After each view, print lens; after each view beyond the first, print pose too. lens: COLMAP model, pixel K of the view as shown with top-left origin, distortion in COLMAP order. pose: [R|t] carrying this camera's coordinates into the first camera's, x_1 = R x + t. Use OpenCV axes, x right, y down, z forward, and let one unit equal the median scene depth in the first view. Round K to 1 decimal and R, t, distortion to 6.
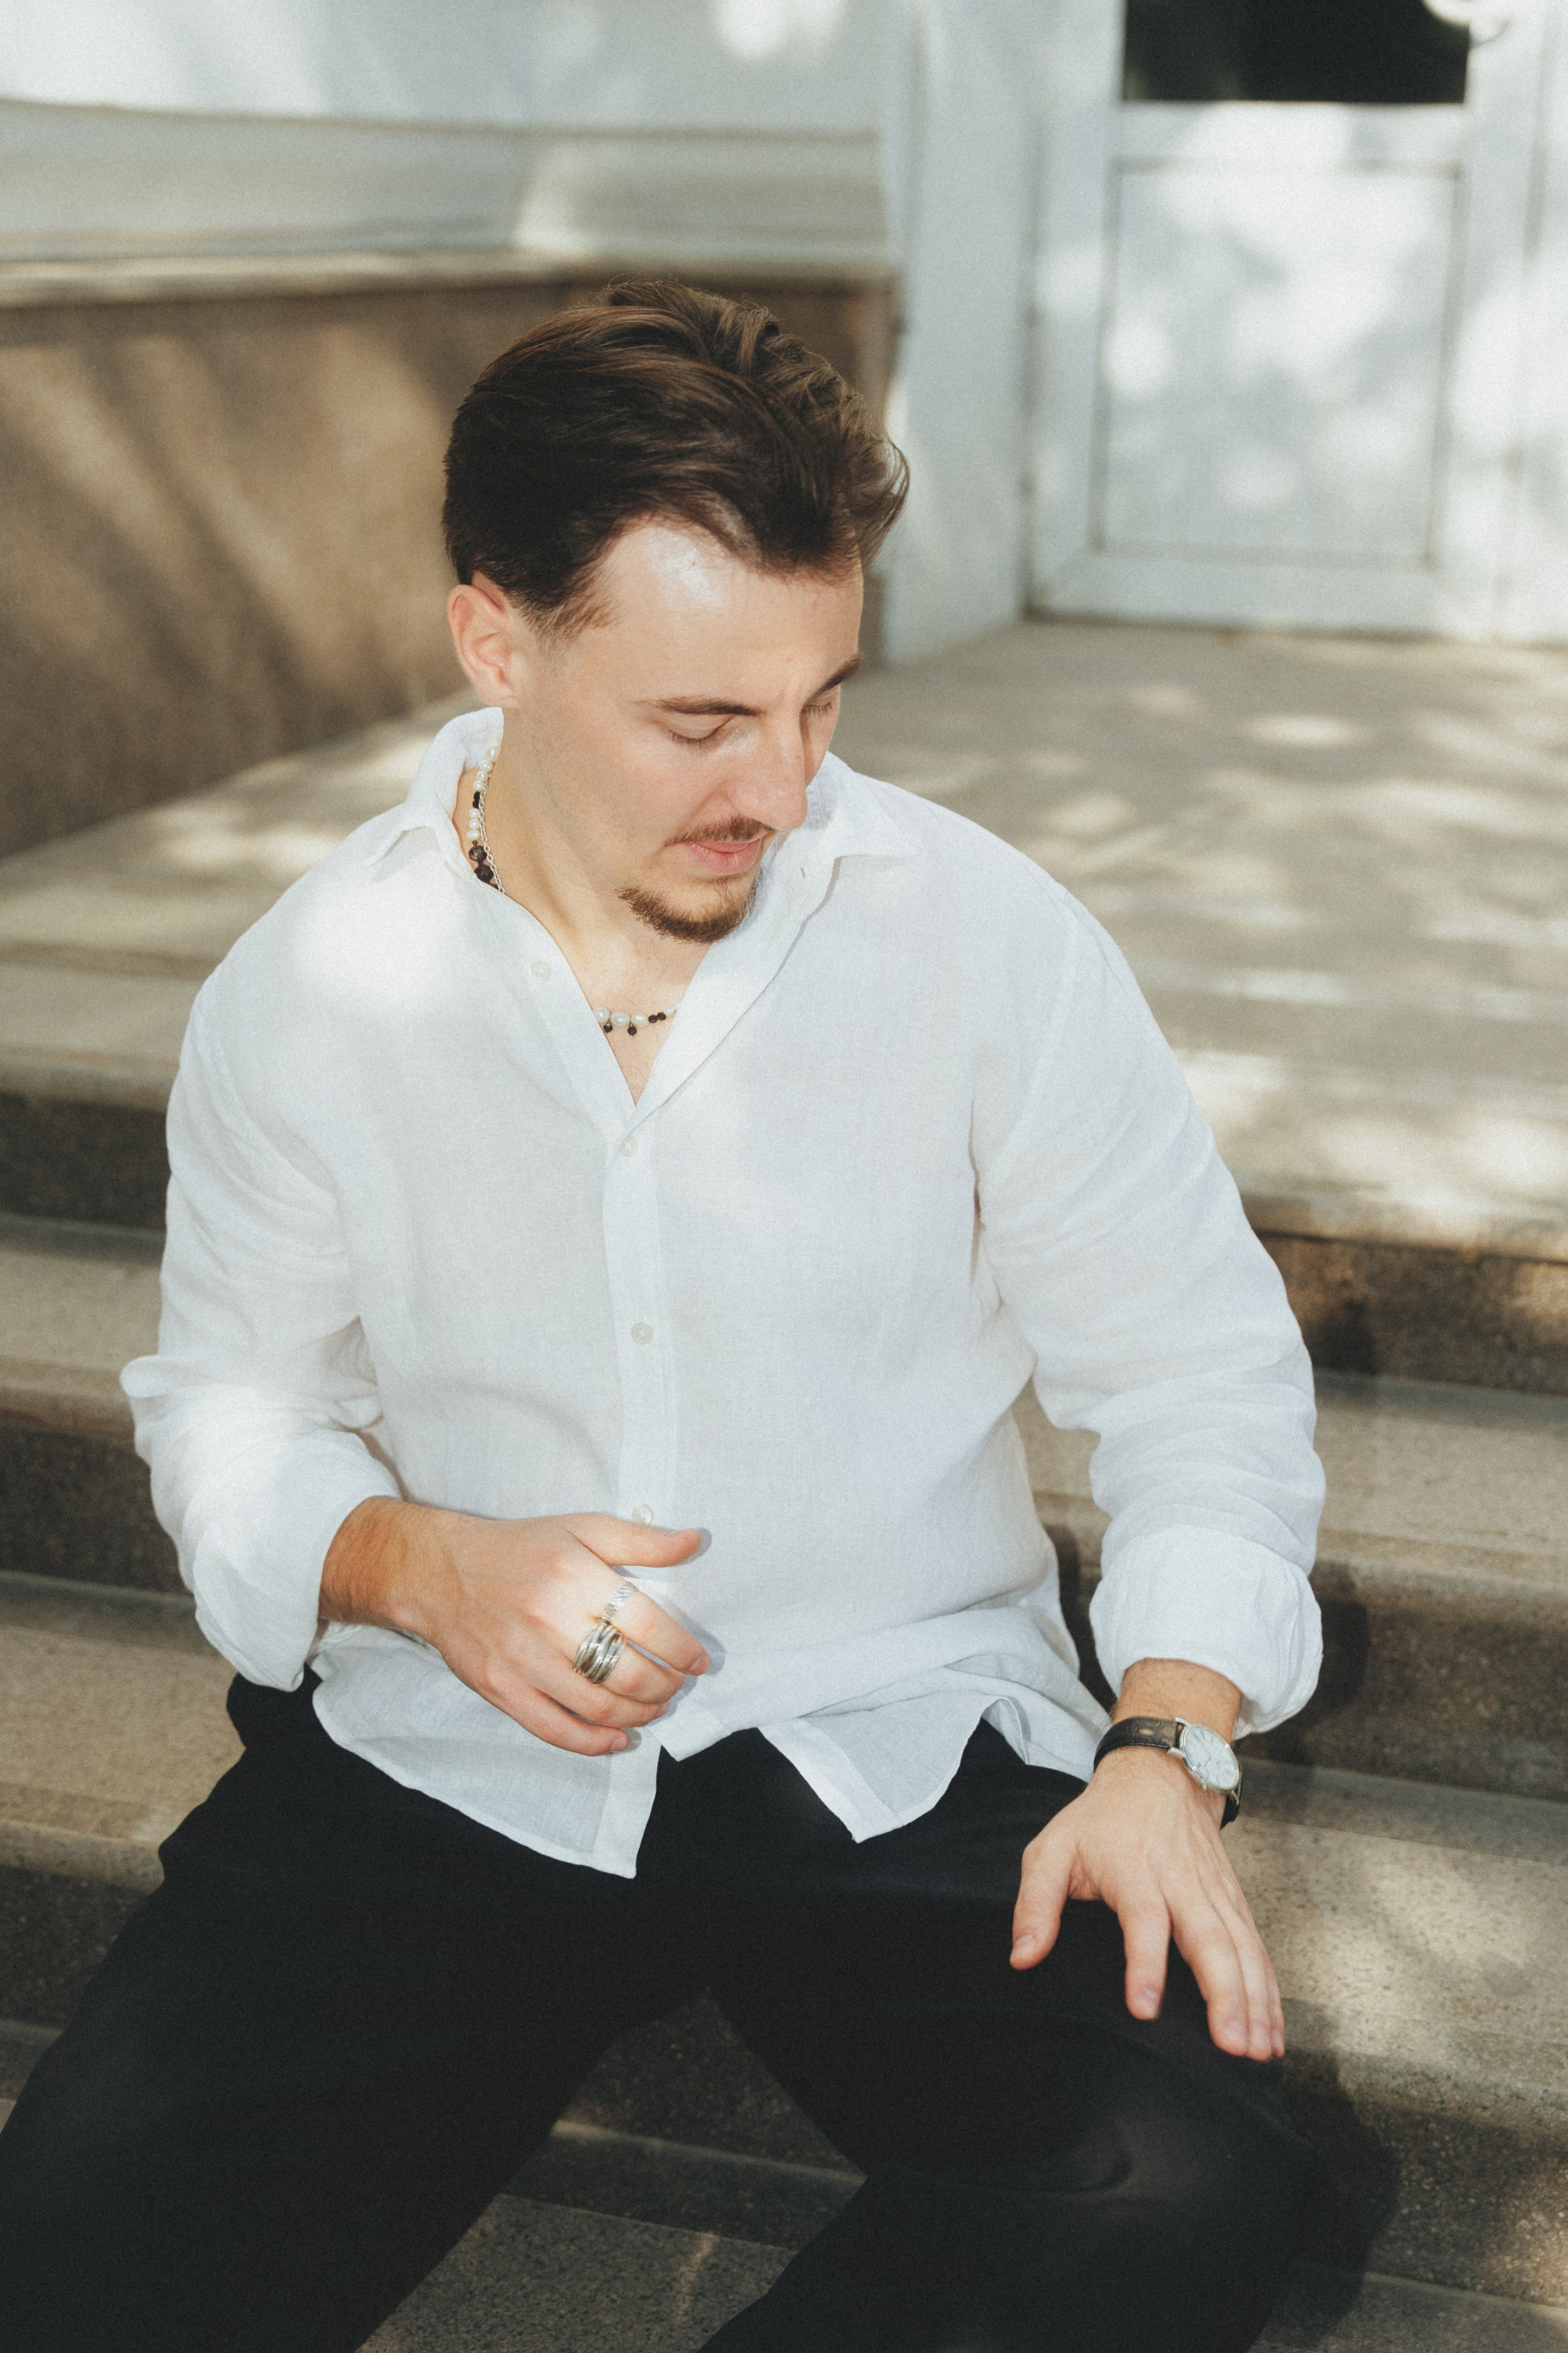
lens RADIAL K [[3308.1, 0, 784.0], [0, 3308.1, 1176.5], [0, 0, 1]] dist [0.012134, 0.062949]
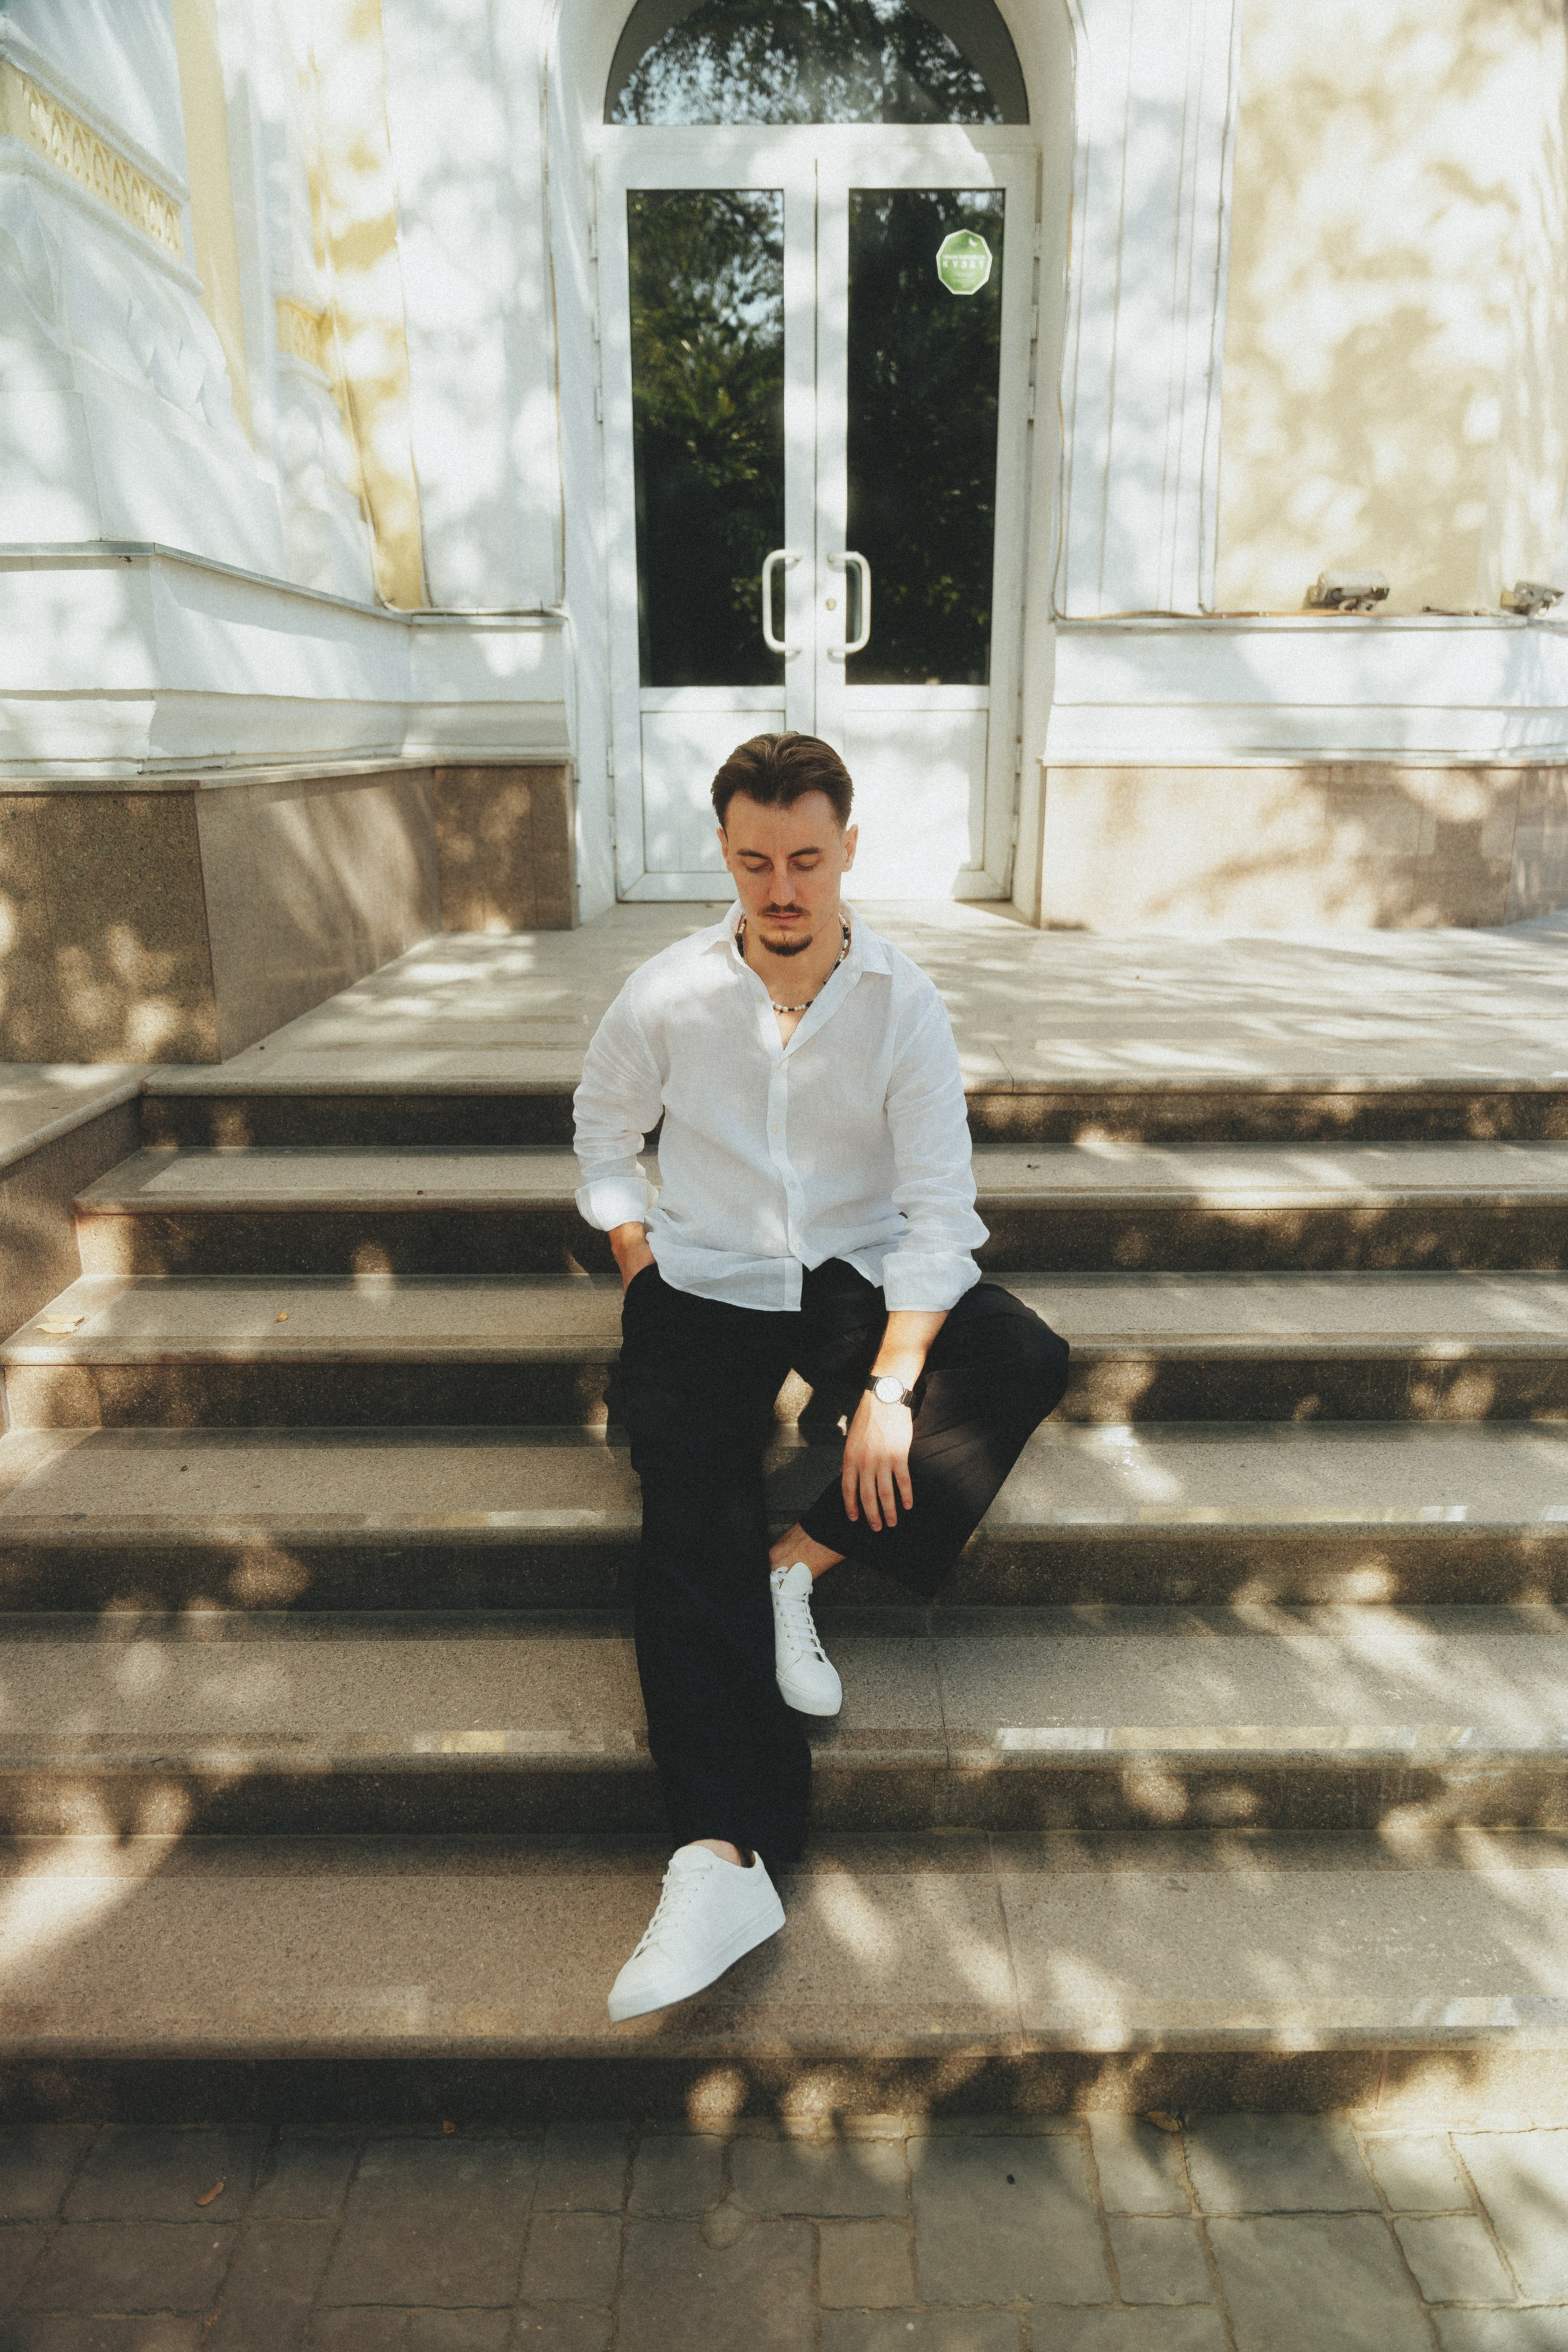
lens RADIAL K [[1584.9, 0, 784.0], [0, 1584.9, 1176.0], [0, 0, 1]] dist [0.000312, -0.006764]
pose [[0.957281, -0.102514, 0.270378, -0.206802], [0.106092, 0.994355, 0.001389, 0.048532], [-0.268994, 0.027356, 0.962753, -0.160072]]
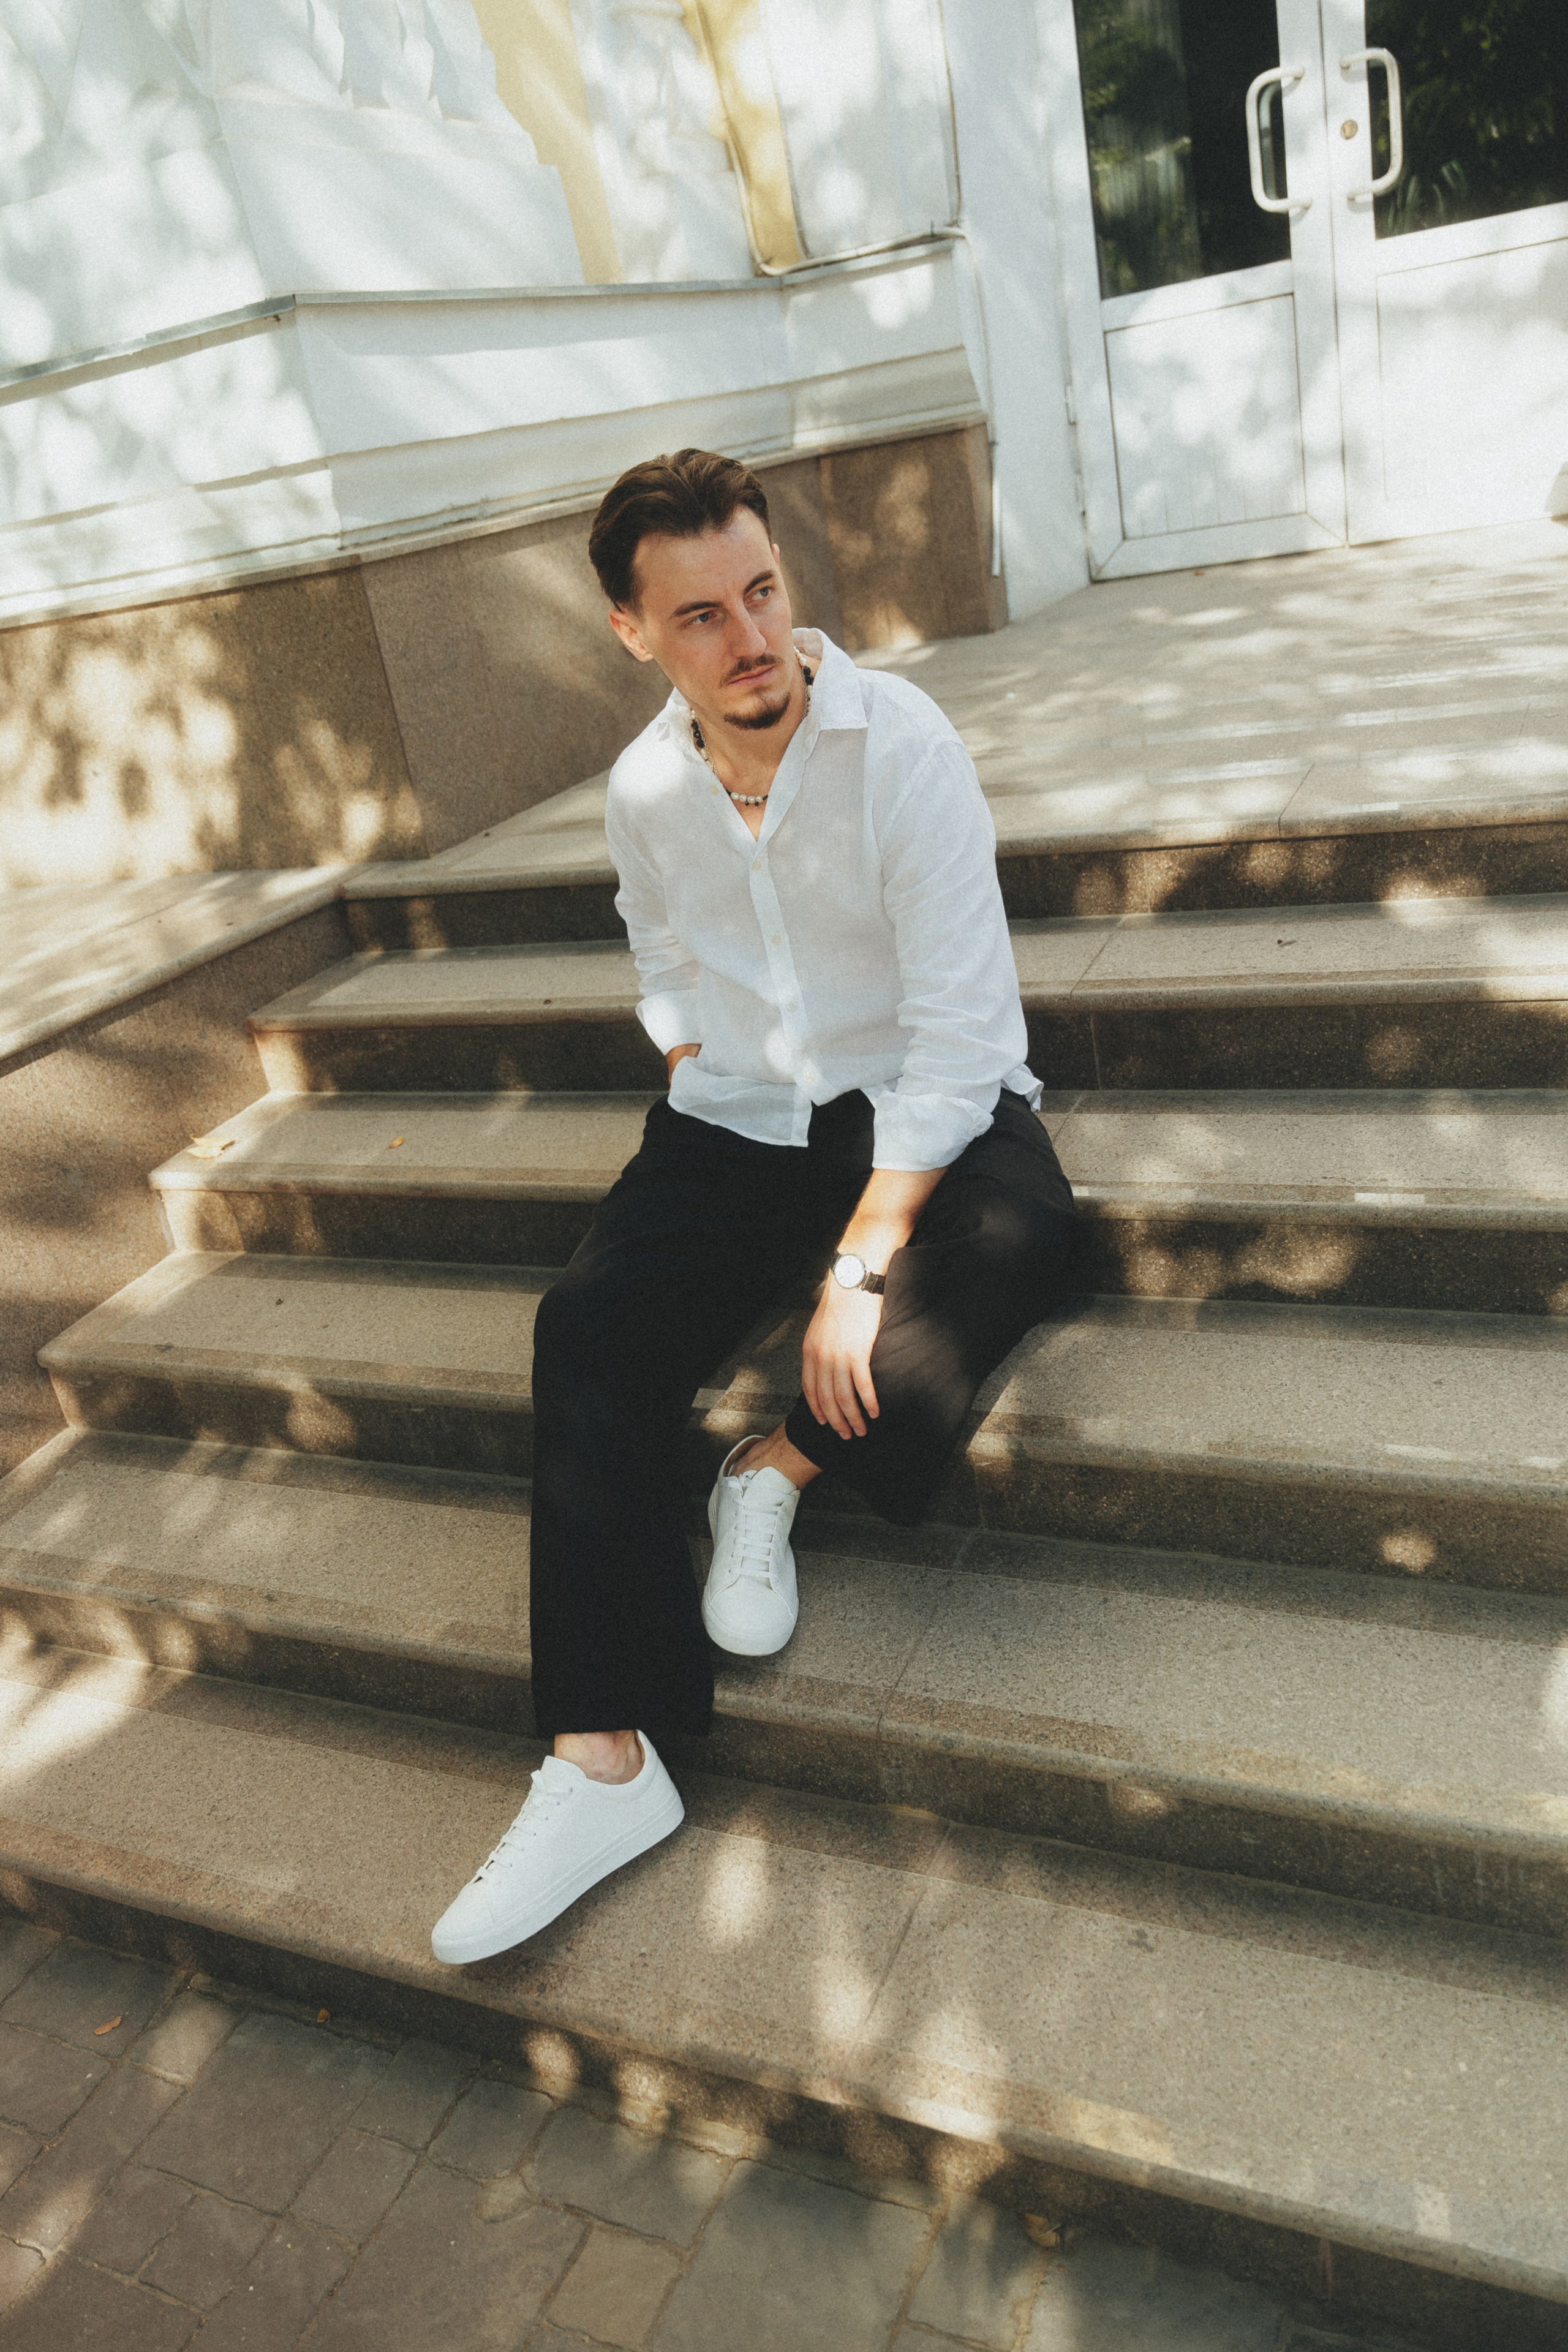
lens RADIAL K [[1791.2, 0, 725.7], [0, 1791.2, 1137.5], [0, 0, 1]] dist [-0.003023, -0.000588]
pose [[0.966750, -0.125894, -0.222589, 0.087862], [0.146552, 0.986059, 0.078798, 0.046956], [0.209566, -0.108799, 0.971723, -0.115774]]
